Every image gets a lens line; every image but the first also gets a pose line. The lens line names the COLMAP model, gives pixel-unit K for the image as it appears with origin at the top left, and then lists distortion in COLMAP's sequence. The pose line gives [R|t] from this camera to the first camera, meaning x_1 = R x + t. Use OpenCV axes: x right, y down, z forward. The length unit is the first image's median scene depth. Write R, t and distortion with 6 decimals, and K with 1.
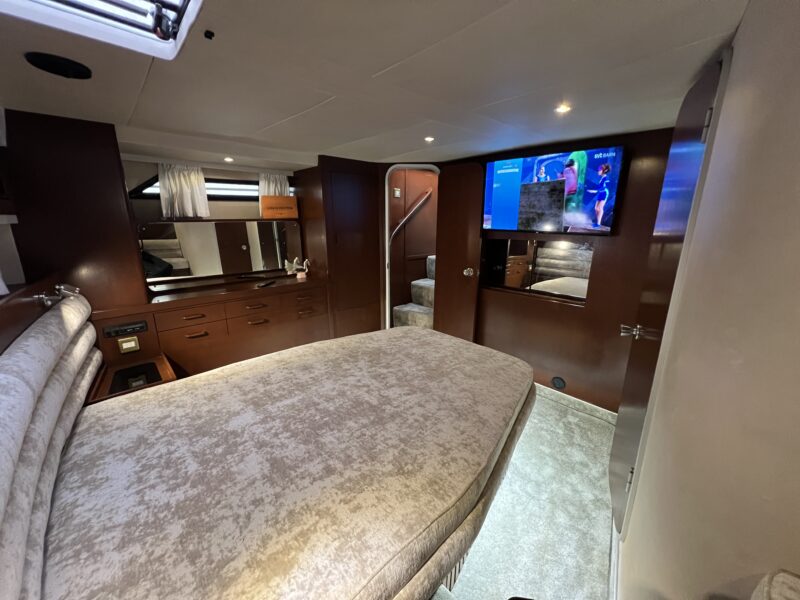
lens RADIAL K [[318.6, 0, 404.2], [0, 318.6, 296.8], [0, 0, 1]] dist [0.001206, 0.000349]
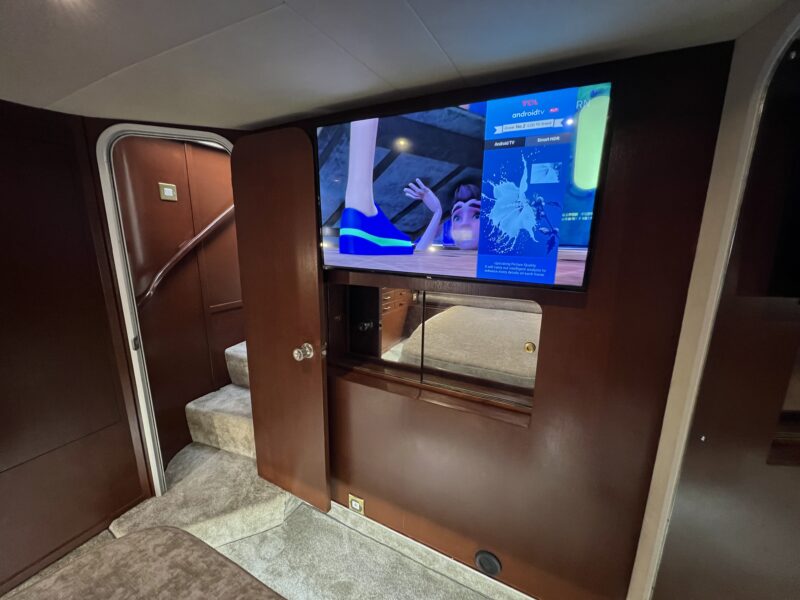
lens RADIAL K [[322.7, 0, 398.4], [0, 322.7, 298.1], [0, 0, 1]] dist [-0.000687, -0.000020]
pose [[0.944507, -0.062287, 0.322532, 0.164375], [0.074806, 0.996845, -0.026552, -0.122378], [-0.319861, 0.049206, 0.946186, 0.427930]]
